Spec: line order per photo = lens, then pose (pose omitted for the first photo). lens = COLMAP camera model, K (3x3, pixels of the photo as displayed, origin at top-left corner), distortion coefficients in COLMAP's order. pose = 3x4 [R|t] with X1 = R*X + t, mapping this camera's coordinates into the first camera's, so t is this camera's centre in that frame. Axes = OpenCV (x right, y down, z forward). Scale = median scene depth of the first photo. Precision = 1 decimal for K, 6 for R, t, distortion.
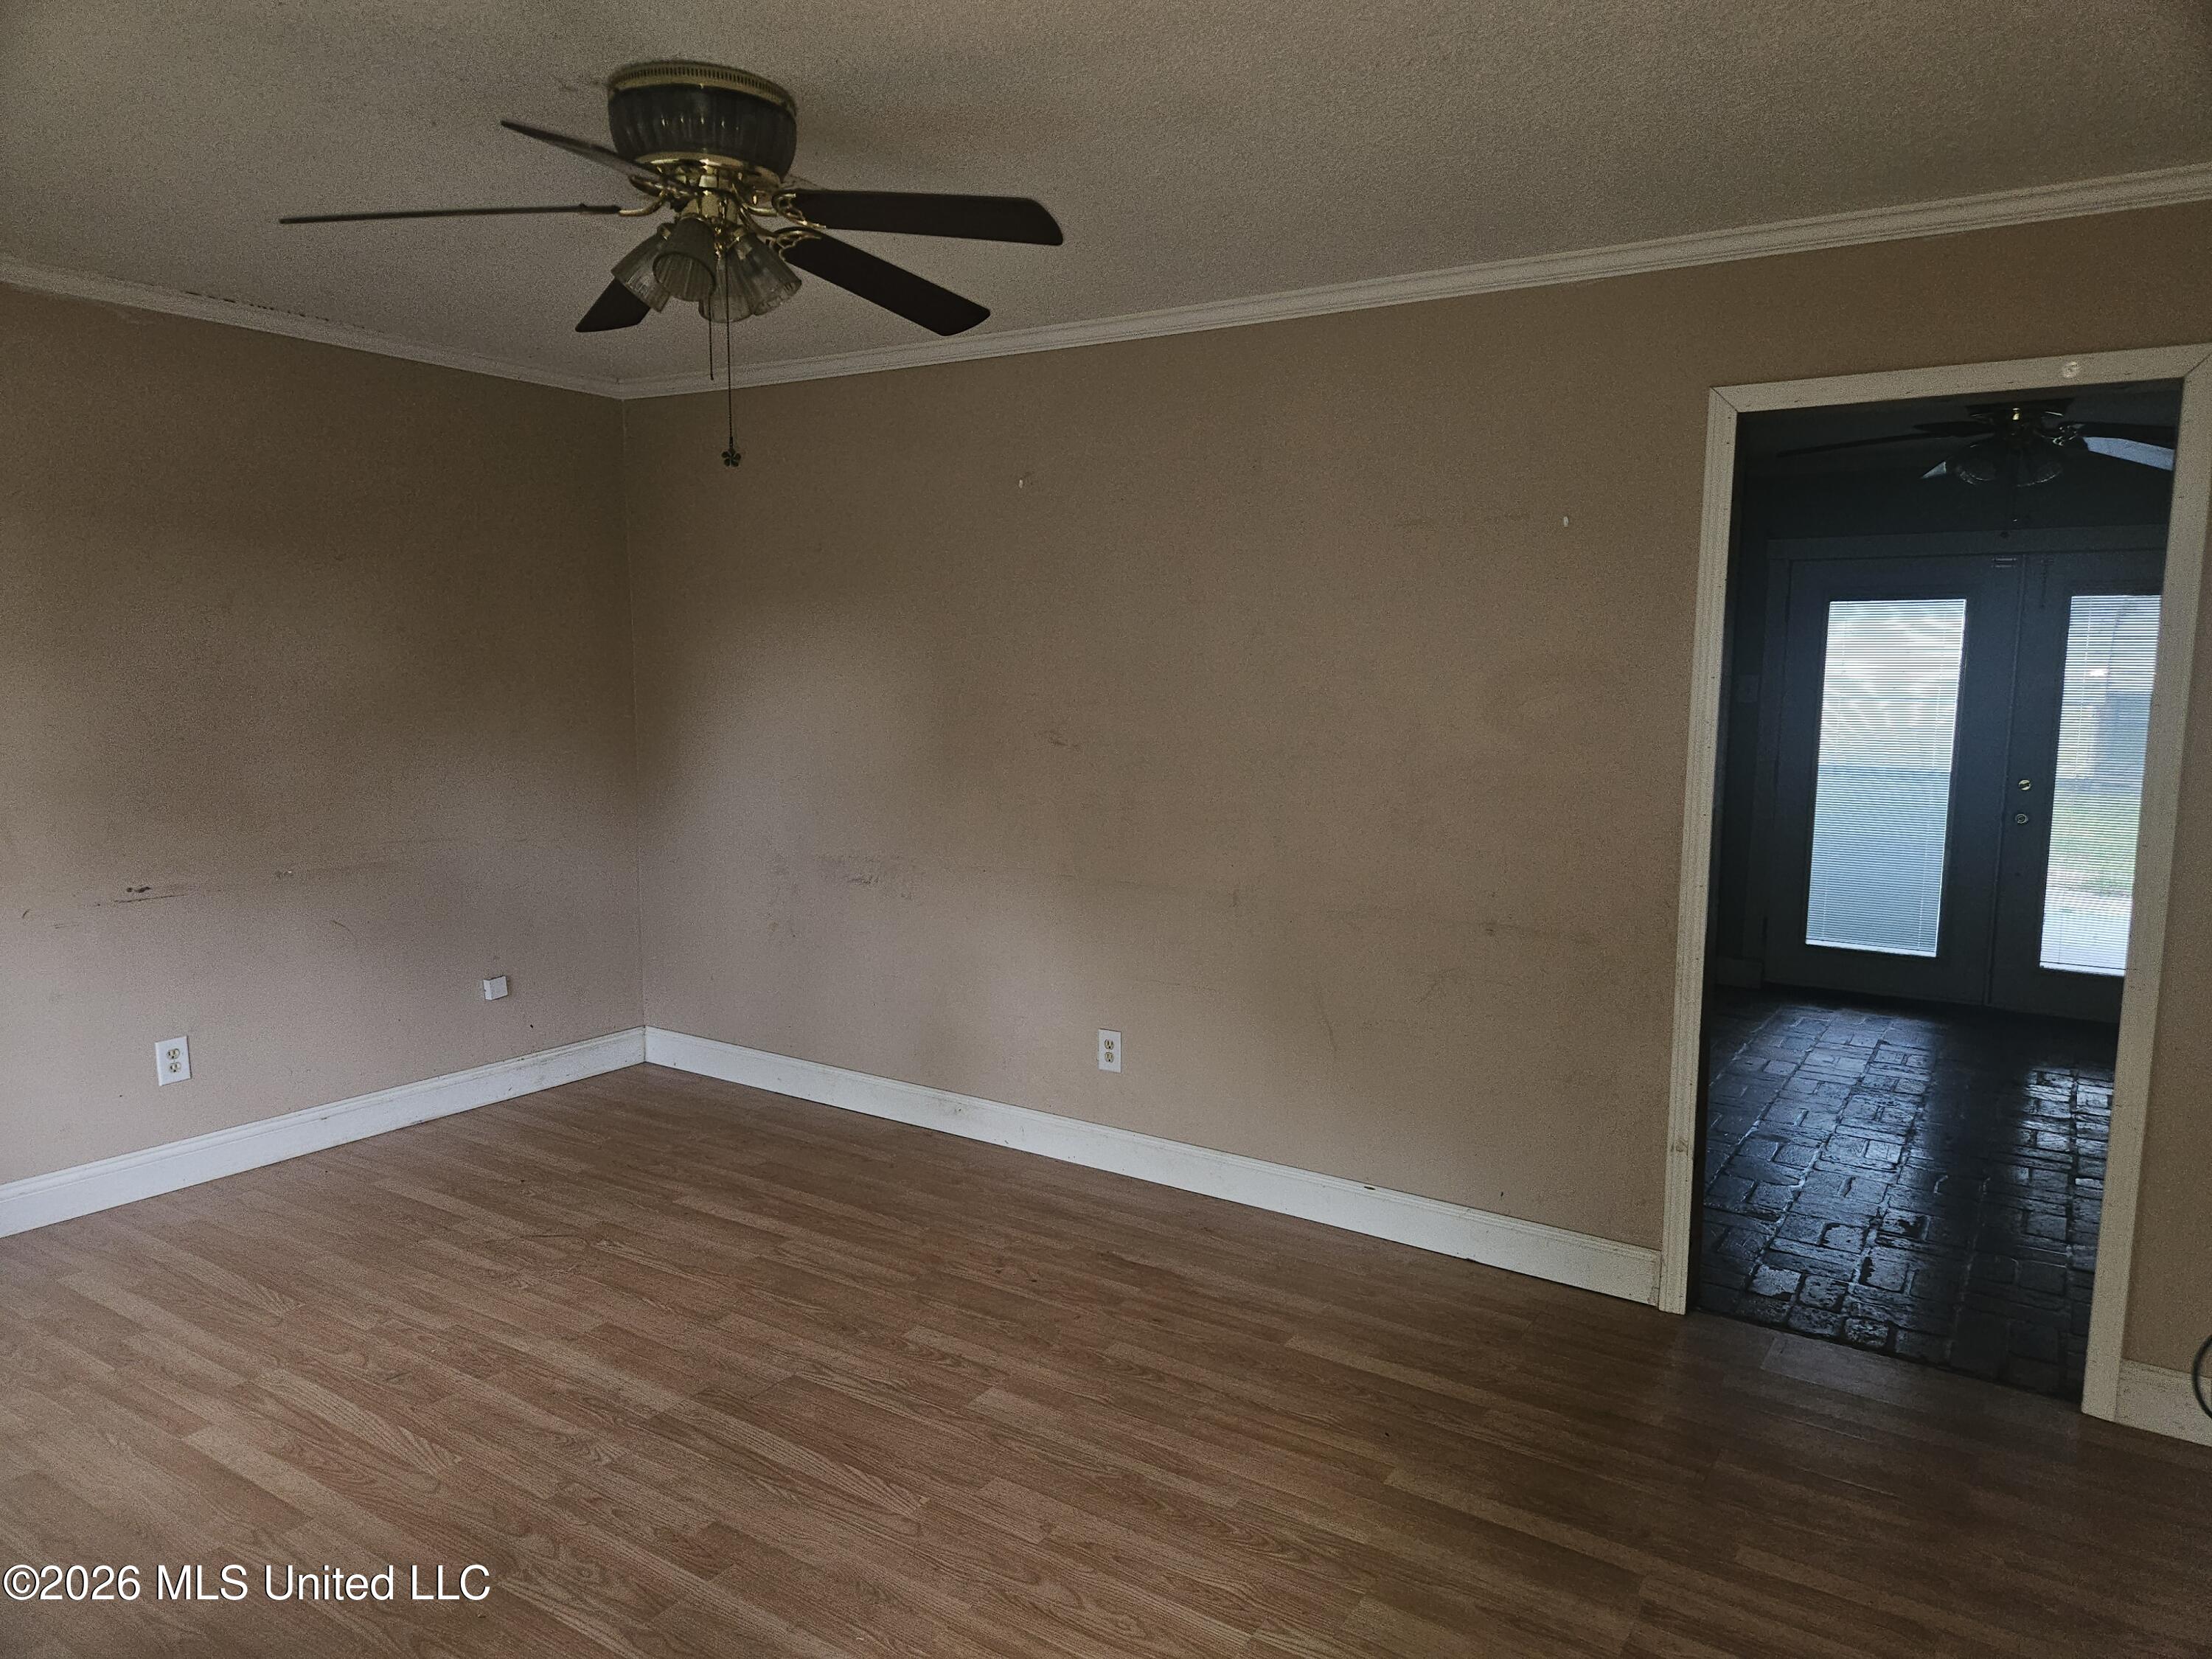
lens RADIAL K [[1455.2, 0, 1121.2], [0, 1455.2, 823.5], [0, 0, 1]] dist [0.010396, -0.001139]
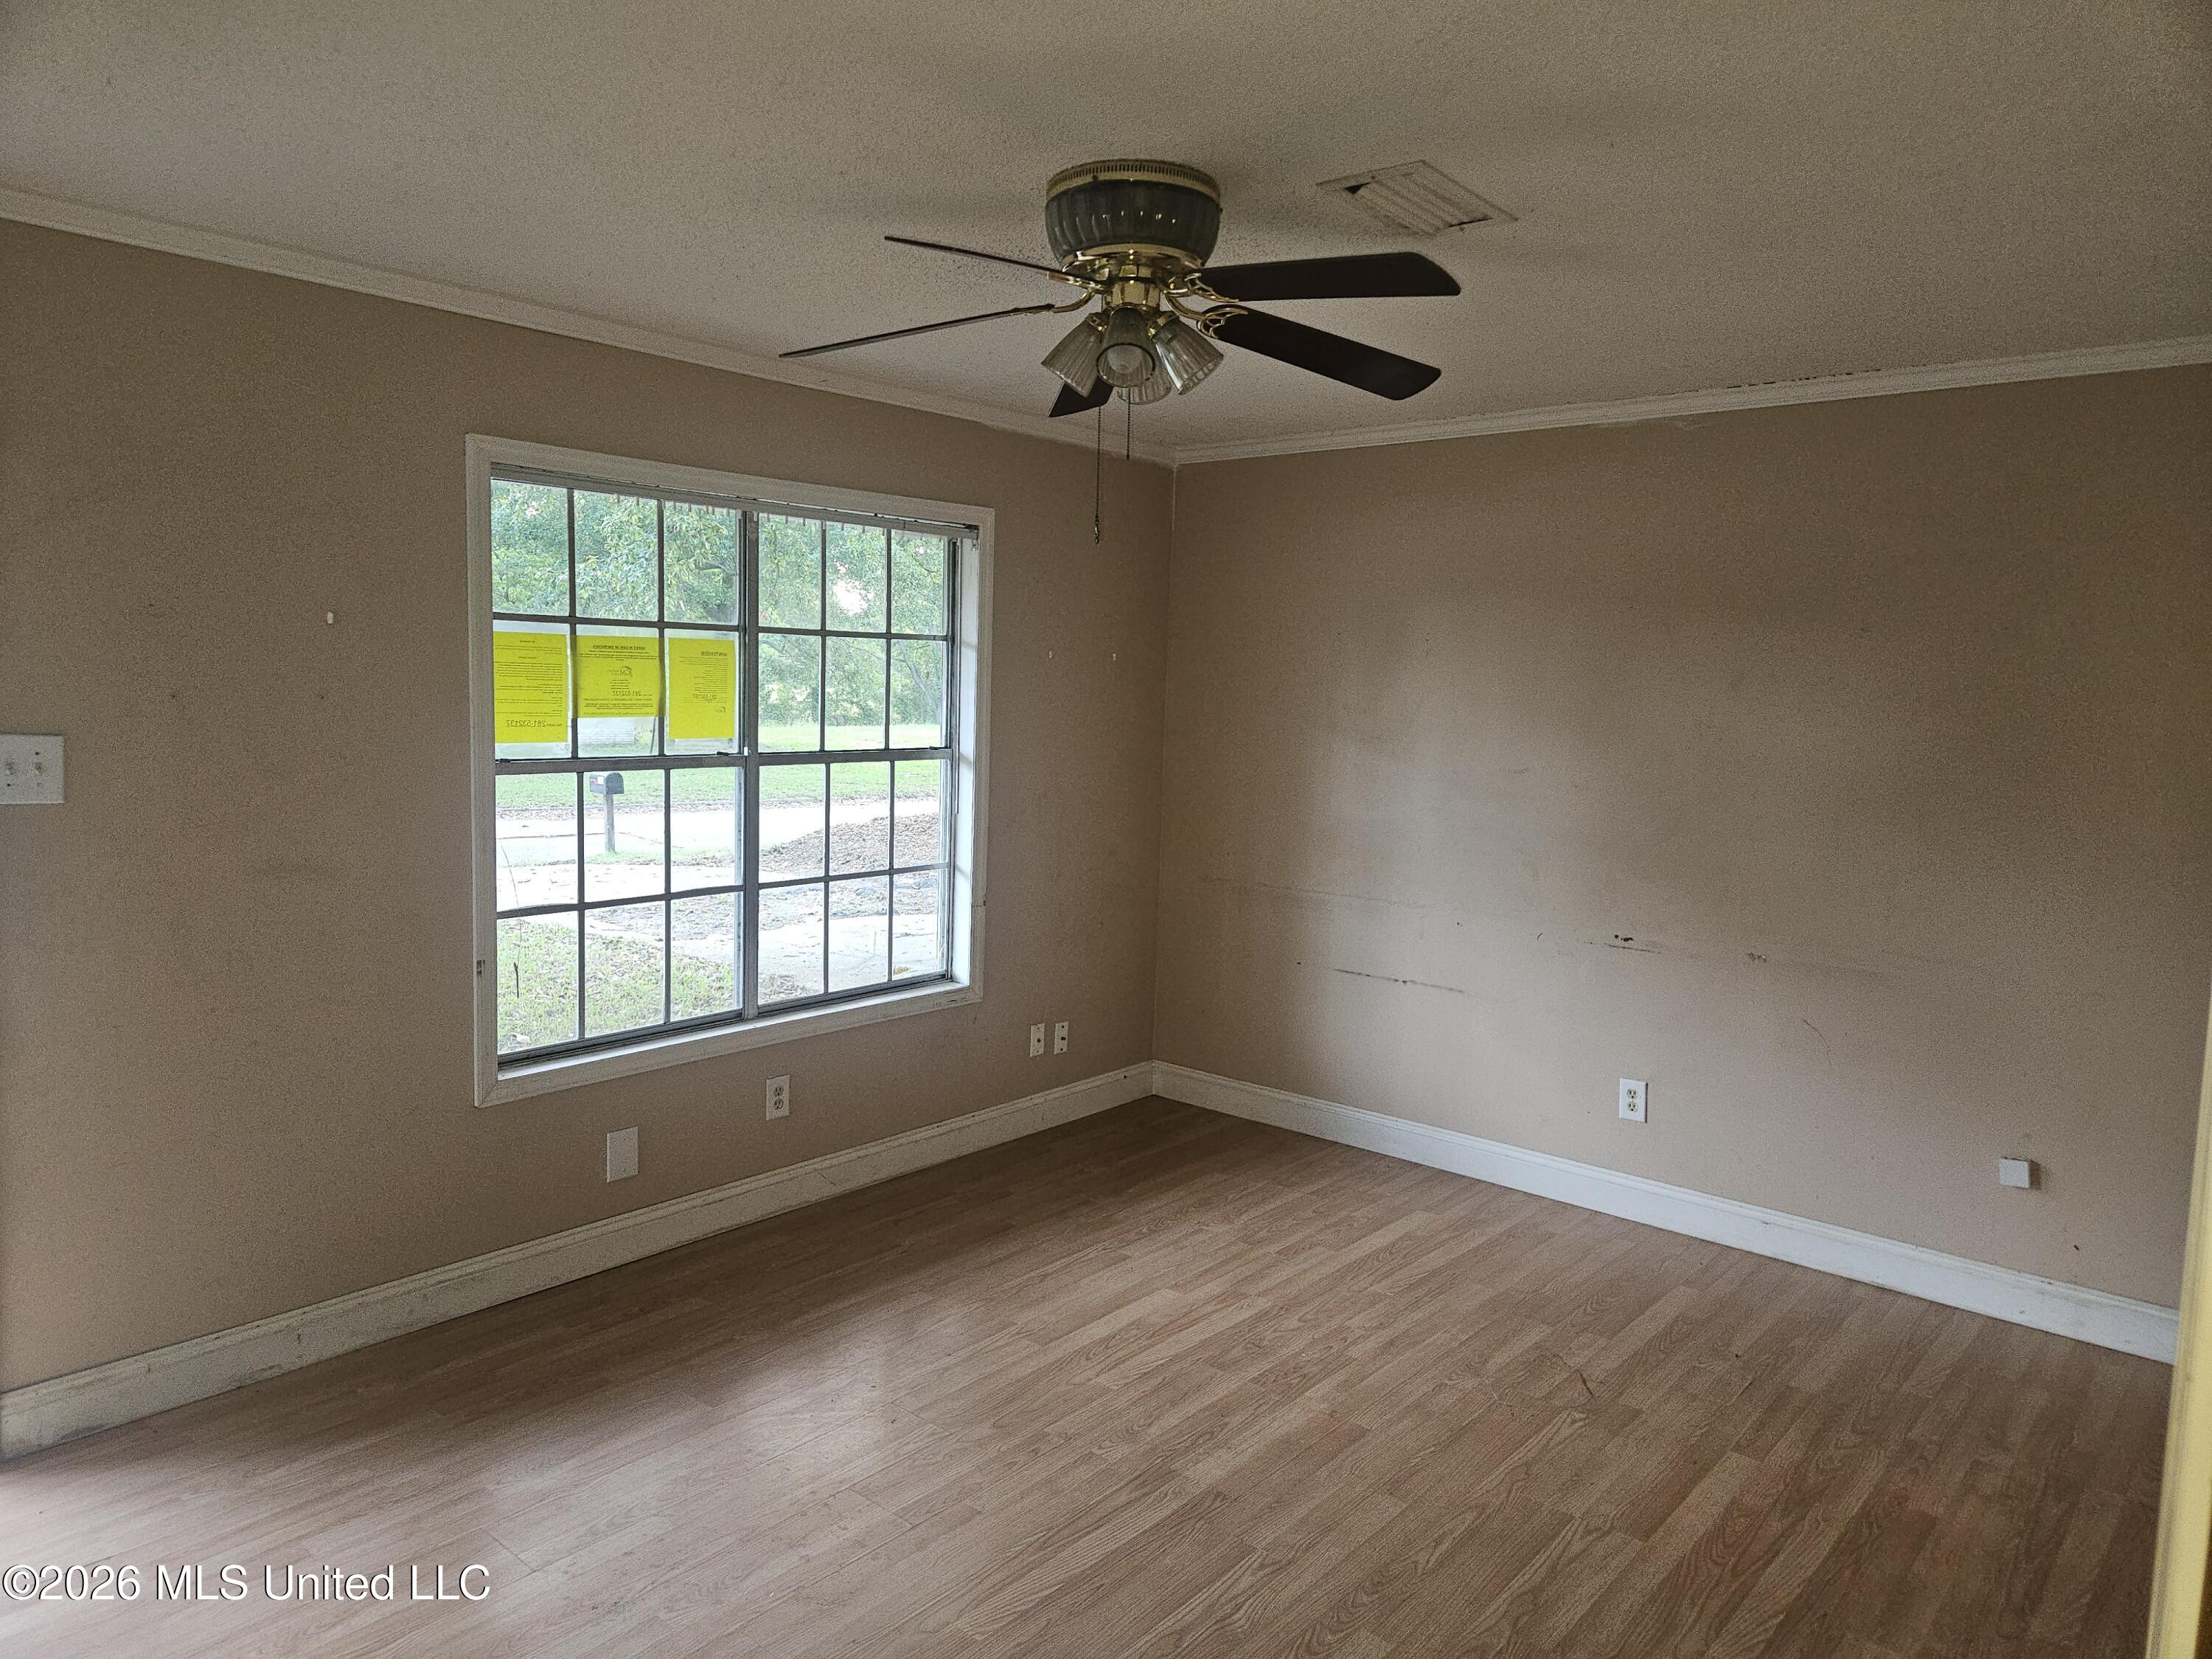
lens RADIAL K [[1455.2, 0, 1121.5], [0, 1455.2, 833.6], [0, 0, 1]] dist [0.010396, -0.001139]
pose [[-0.143421, 0.077089, -0.986655, 0.489958], [-0.144326, 0.984674, 0.097914, -0.089895], [0.979081, 0.156443, -0.130097, 0.784532]]
